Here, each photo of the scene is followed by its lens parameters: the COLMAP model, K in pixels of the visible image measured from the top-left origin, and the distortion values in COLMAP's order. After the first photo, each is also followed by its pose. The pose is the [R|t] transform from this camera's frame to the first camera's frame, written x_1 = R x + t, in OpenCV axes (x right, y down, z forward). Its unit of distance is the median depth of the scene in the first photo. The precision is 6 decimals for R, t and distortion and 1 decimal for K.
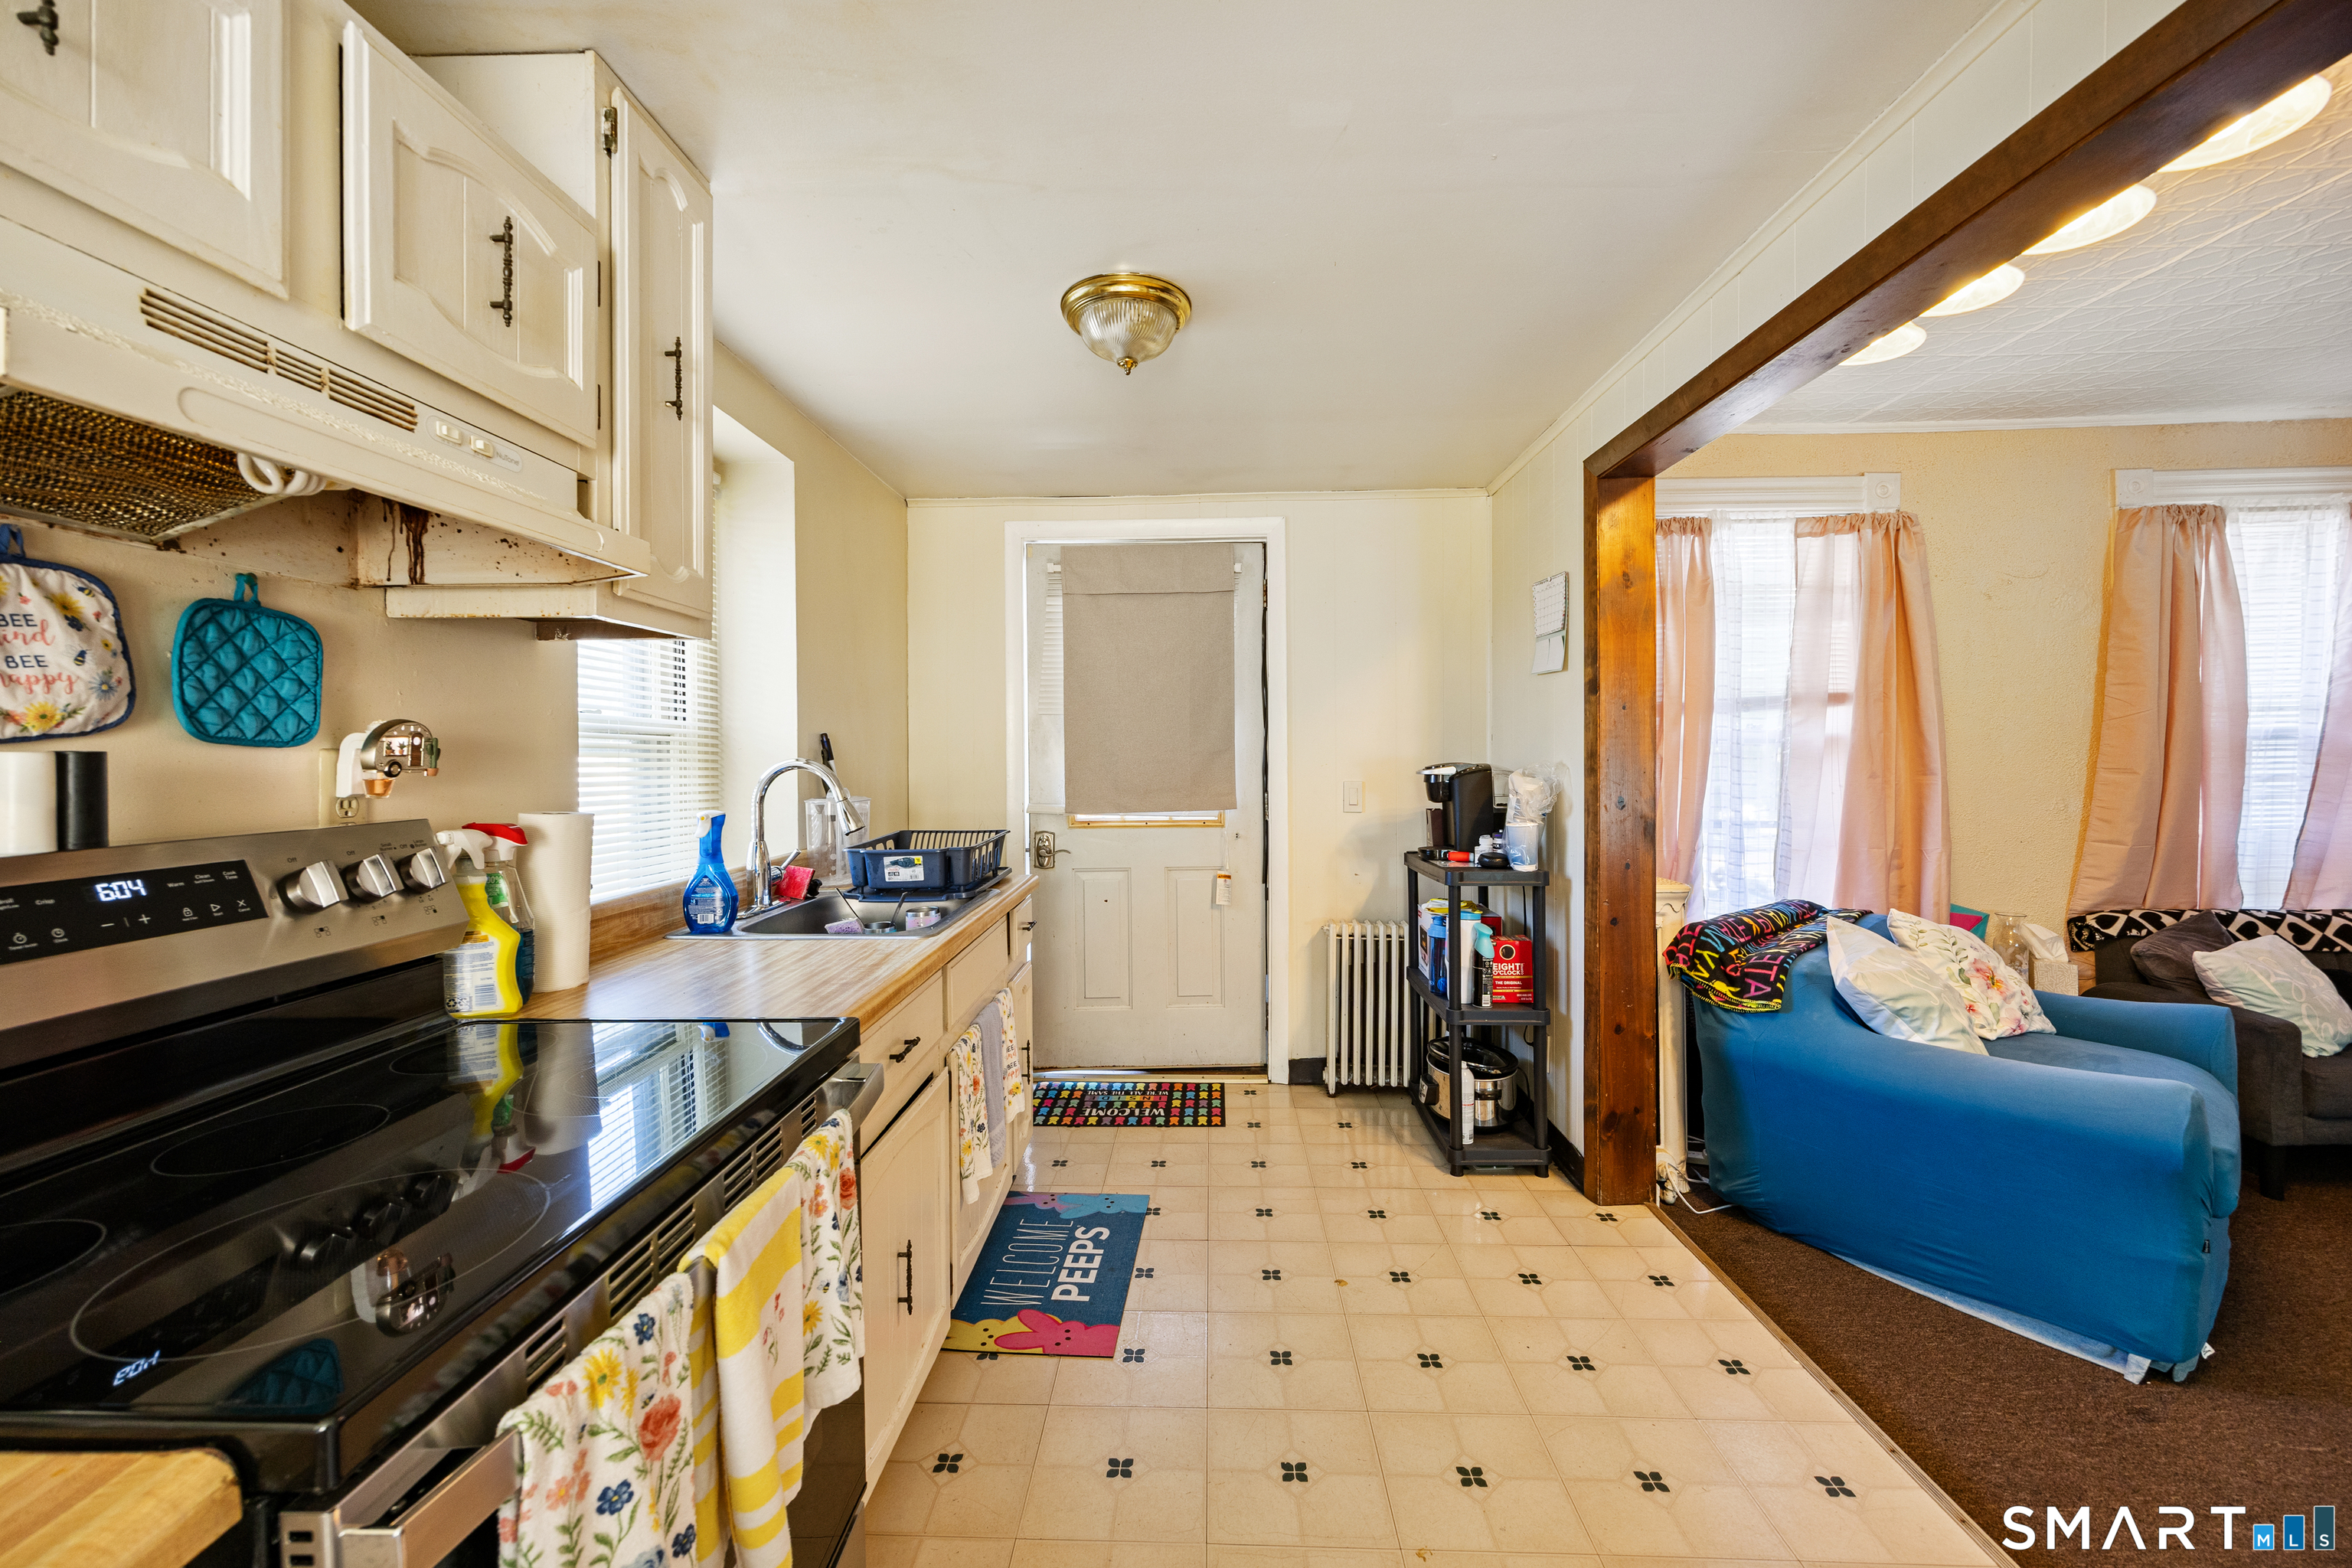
lens RADIAL K [[942.0, 0, 1172.2], [0, 942.0, 758.1], [0, 0, 1]] dist [0.000144, 0.000290]
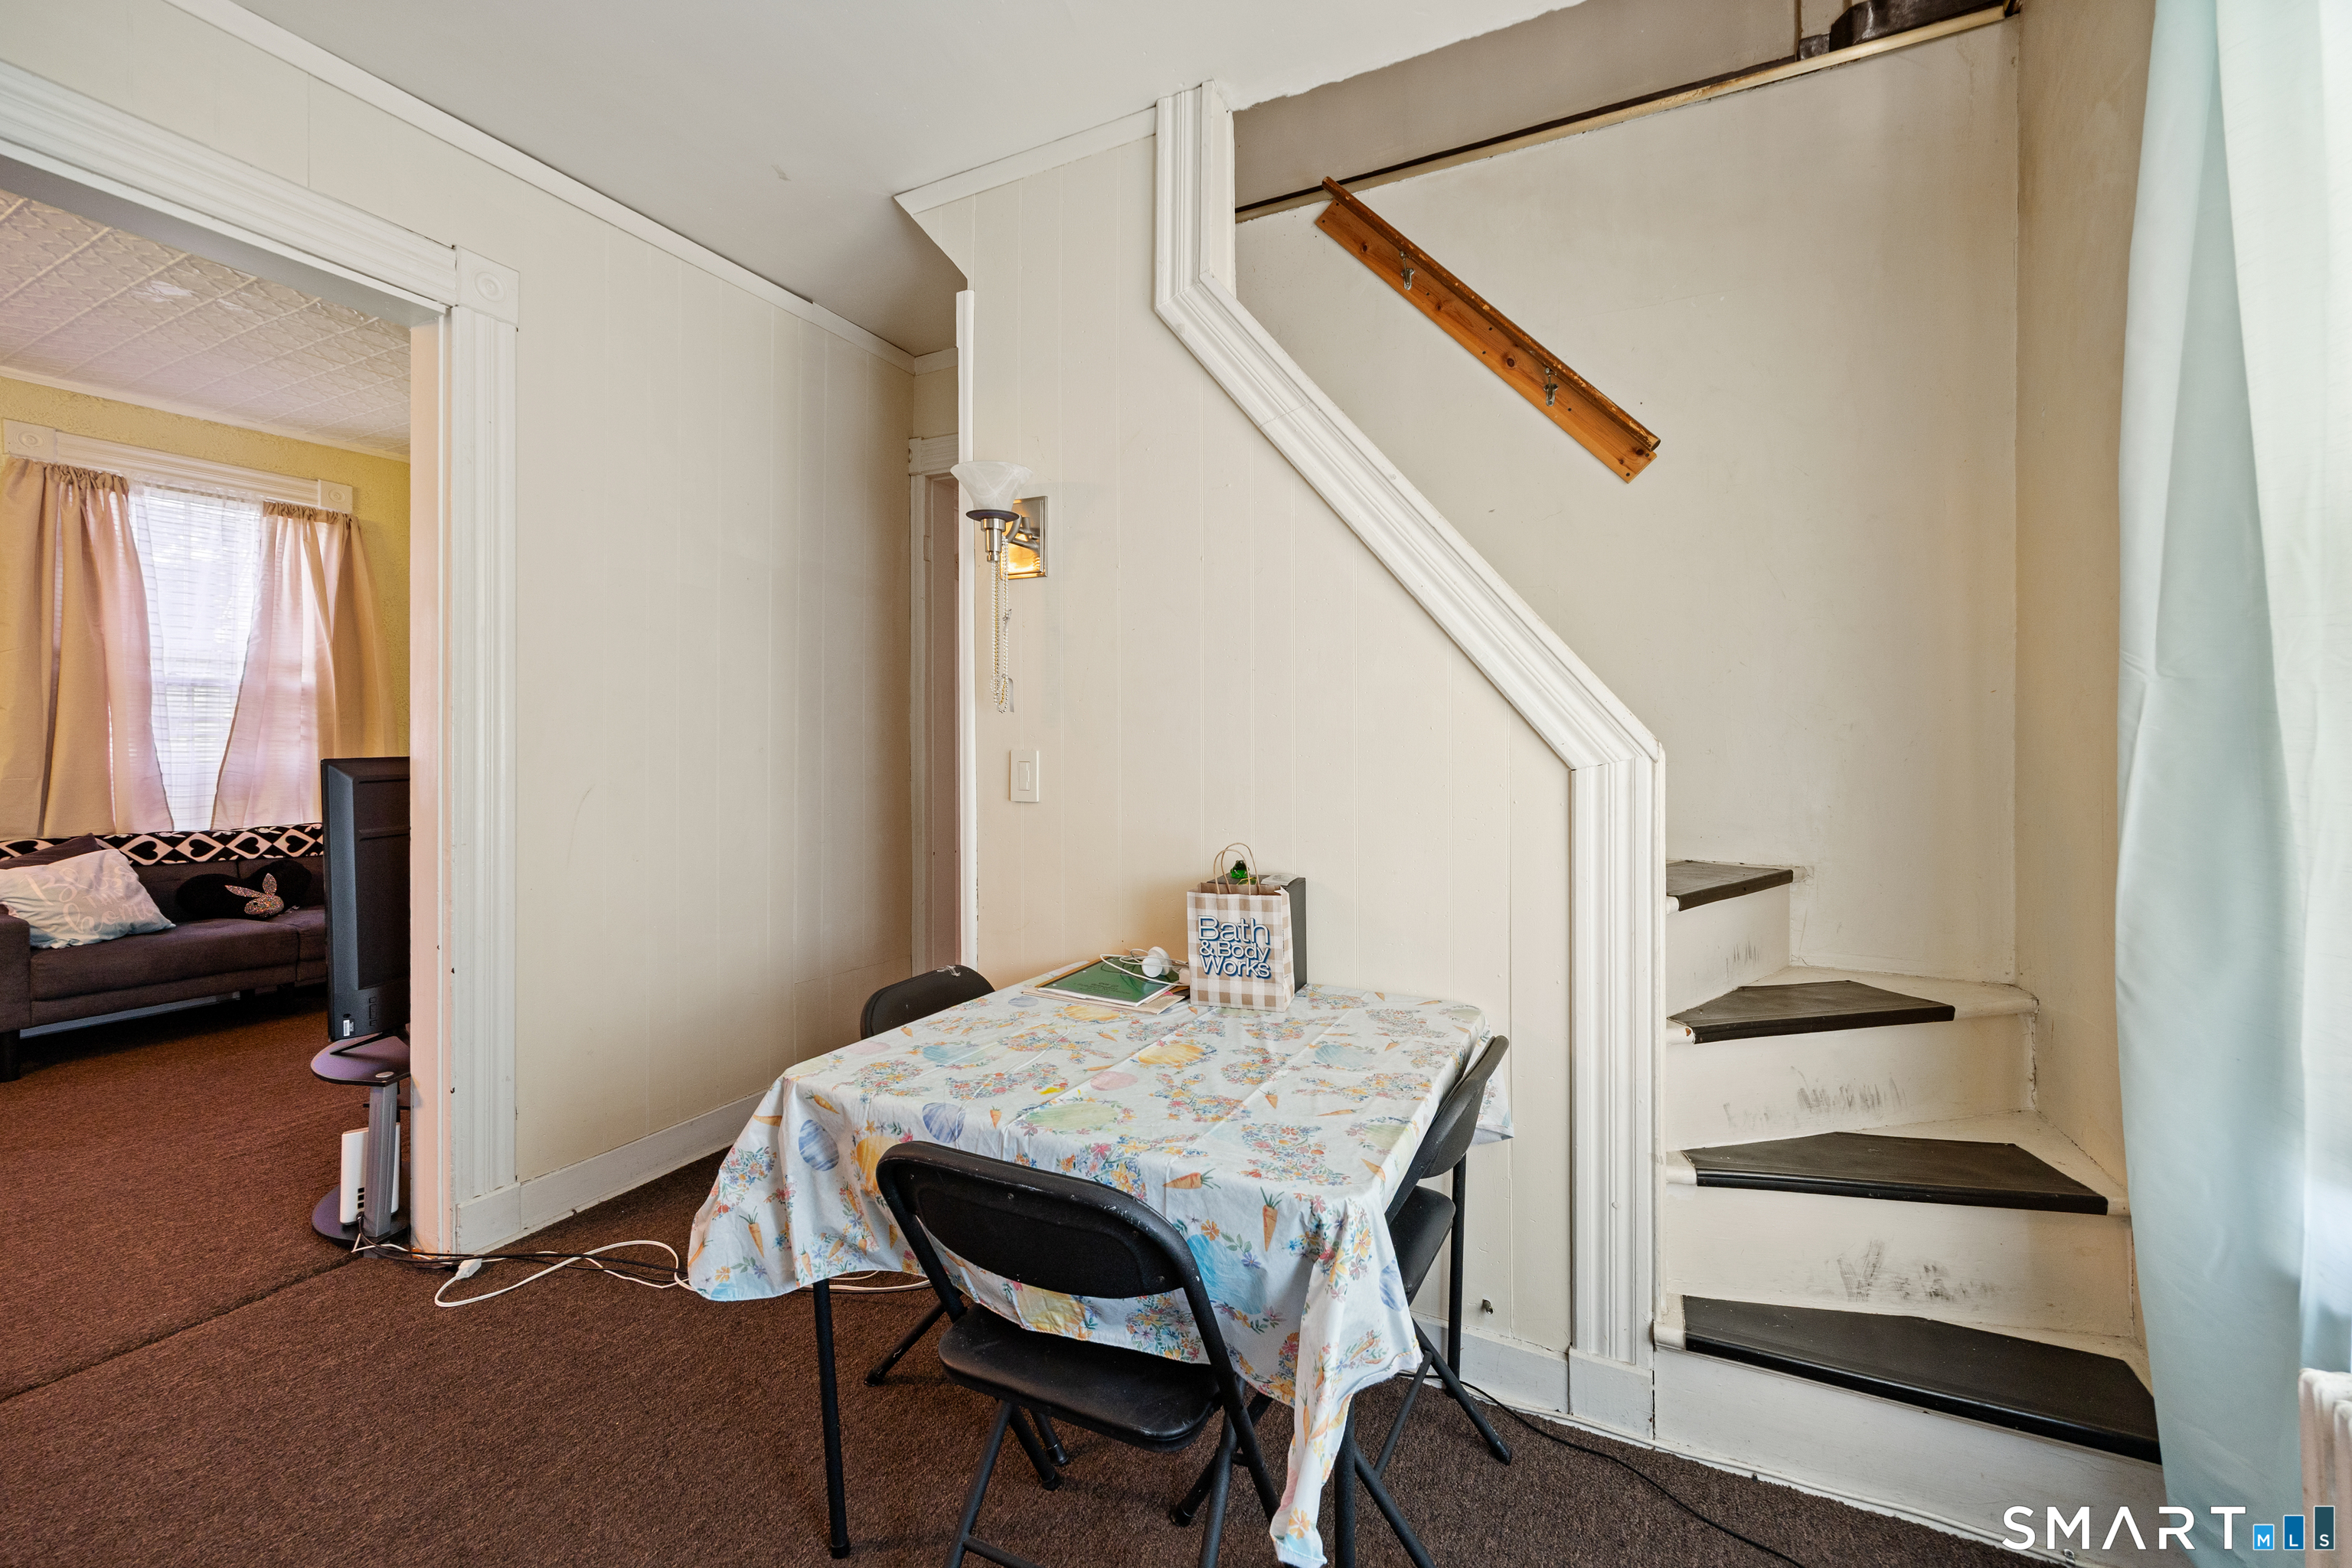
lens RADIAL K [[942.0, 0, 1172.2], [0, 942.0, 758.1], [0, 0, 1]] dist [0.000144, 0.000290]
pose [[0.431556, -0.000110, 0.902086, 0.631296], [0.001624, 0.999998, -0.000655, 0.072414], [-0.902085, 0.001748, 0.431555, -0.618359]]
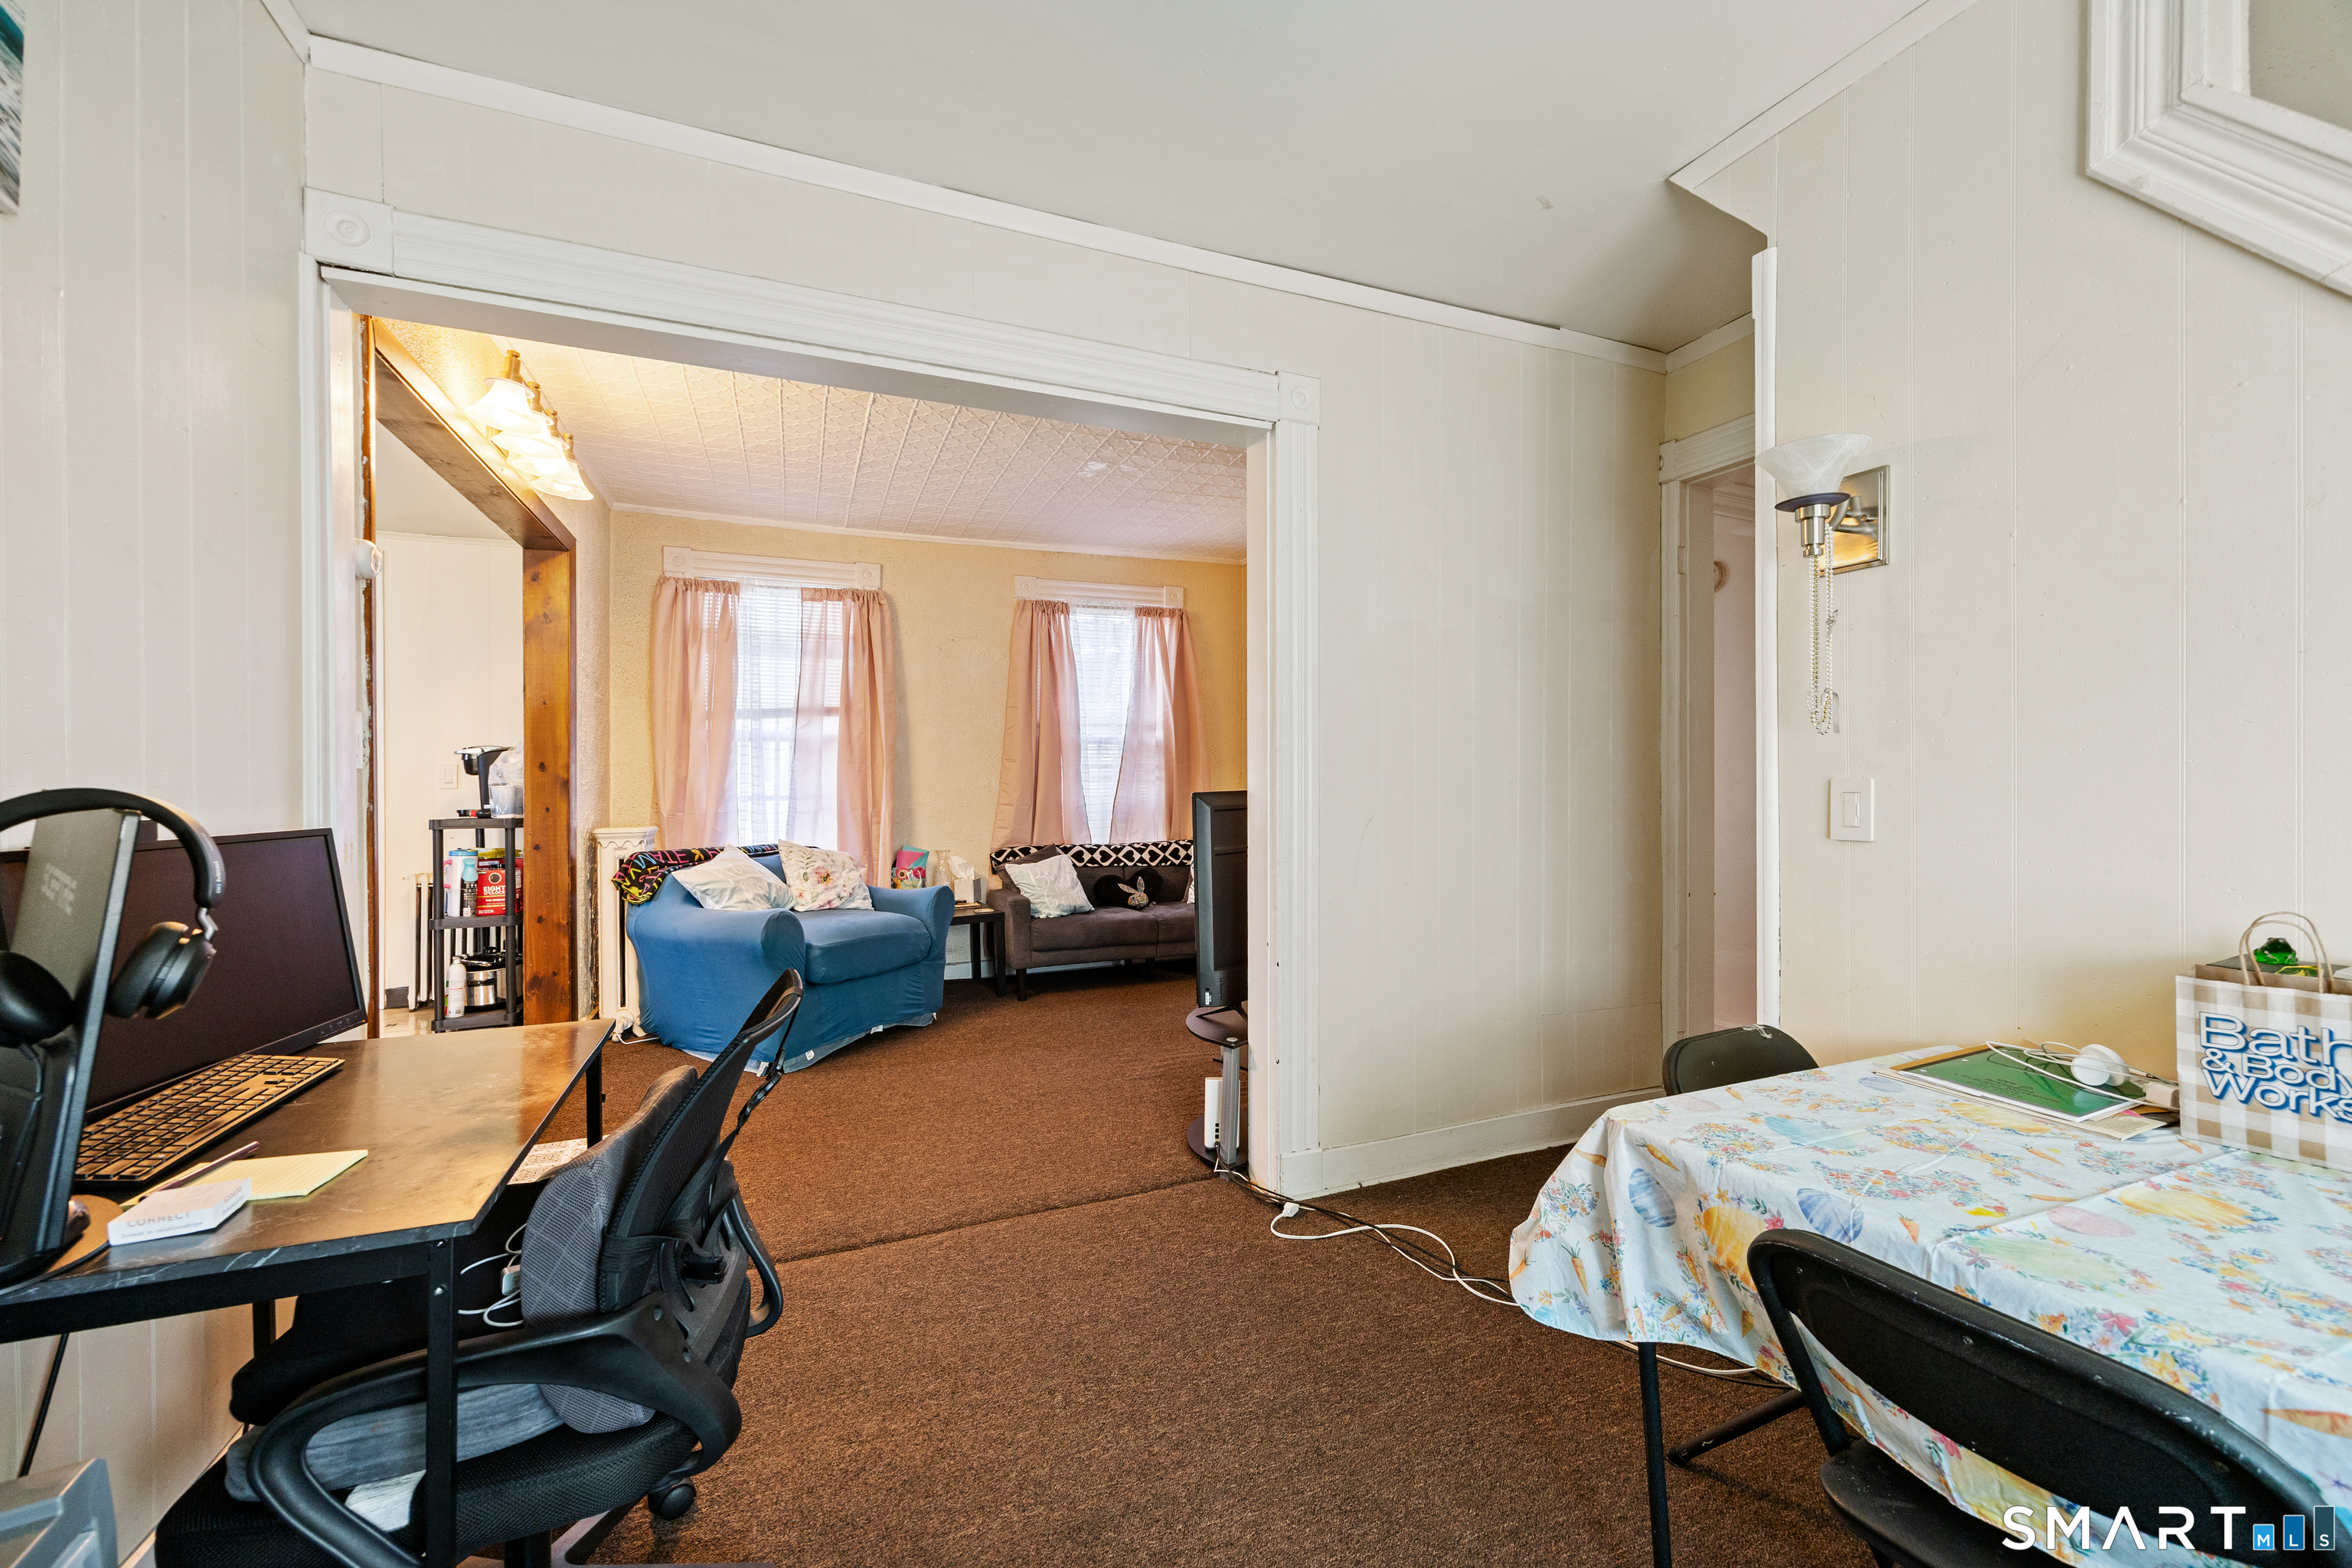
lens RADIAL K [[927.8, 0, 1179.1], [0, 927.8, 802.4], [0, 0, 1]] dist [0.001508, 0.000696]
pose [[0.910855, -0.007302, 0.412661, 0.607489], [0.004517, 0.999960, 0.007723, 0.073829], [-0.412701, -0.005171, 0.910852, -0.577907]]
